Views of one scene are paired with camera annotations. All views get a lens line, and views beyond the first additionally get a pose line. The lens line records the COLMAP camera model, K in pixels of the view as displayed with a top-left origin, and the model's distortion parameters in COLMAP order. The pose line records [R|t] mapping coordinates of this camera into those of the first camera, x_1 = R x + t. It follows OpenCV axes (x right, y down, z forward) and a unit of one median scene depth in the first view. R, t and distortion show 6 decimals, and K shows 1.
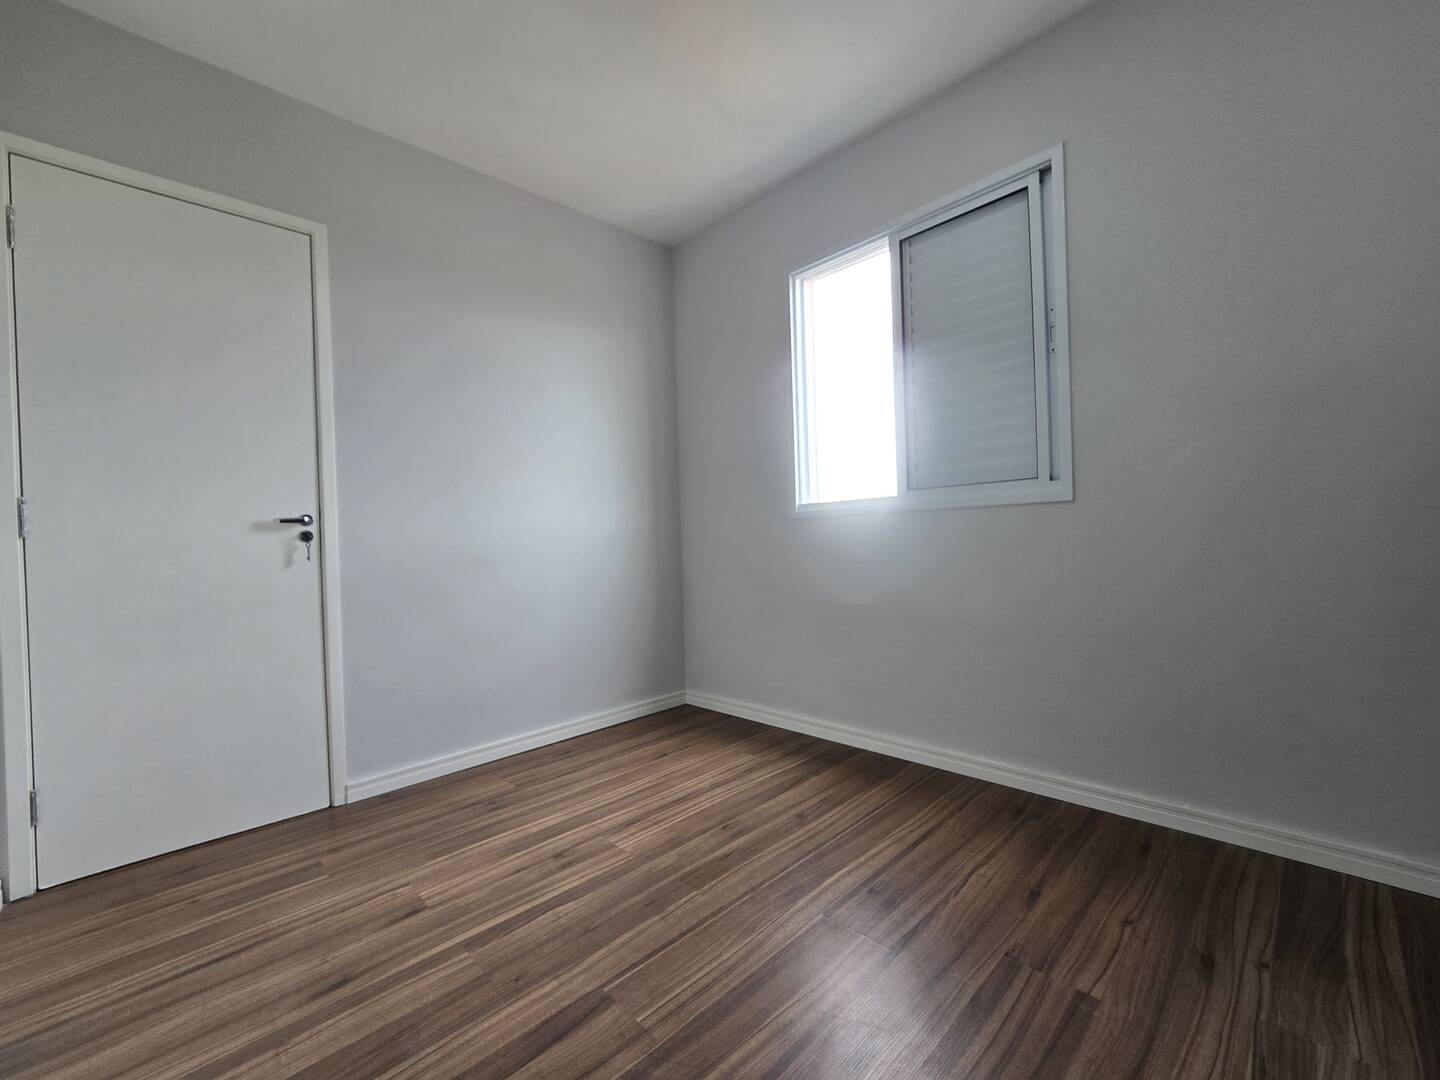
lens RADIAL K [[588.7, 0, 709.0], [0, 588.7, 540.9], [0, 0, 1]] dist [-0.002979, -0.000477]
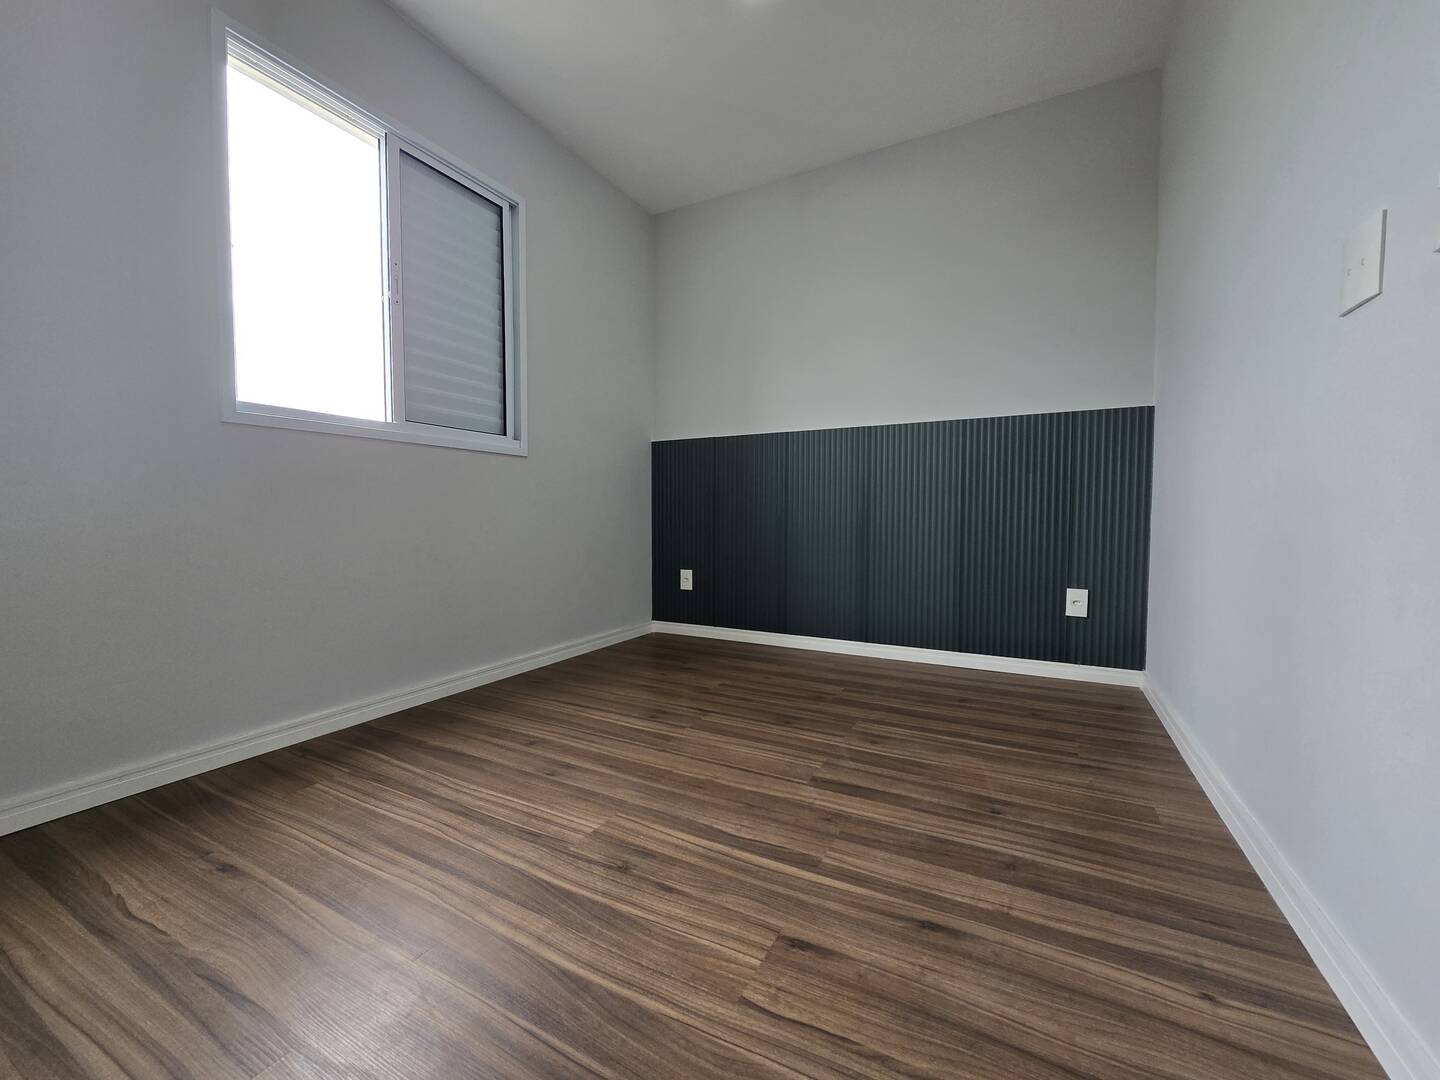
lens RADIAL K [[588.7, 0, 711.5], [0, 588.7, 544.6], [0, 0, 1]] dist [-0.002979, -0.000477]
pose [[-0.297516, -0.010878, 0.954655, -1.020564], [0.014418, 0.999770, 0.015886, 0.148201], [-0.954608, 0.018491, -0.297290, 1.176991]]
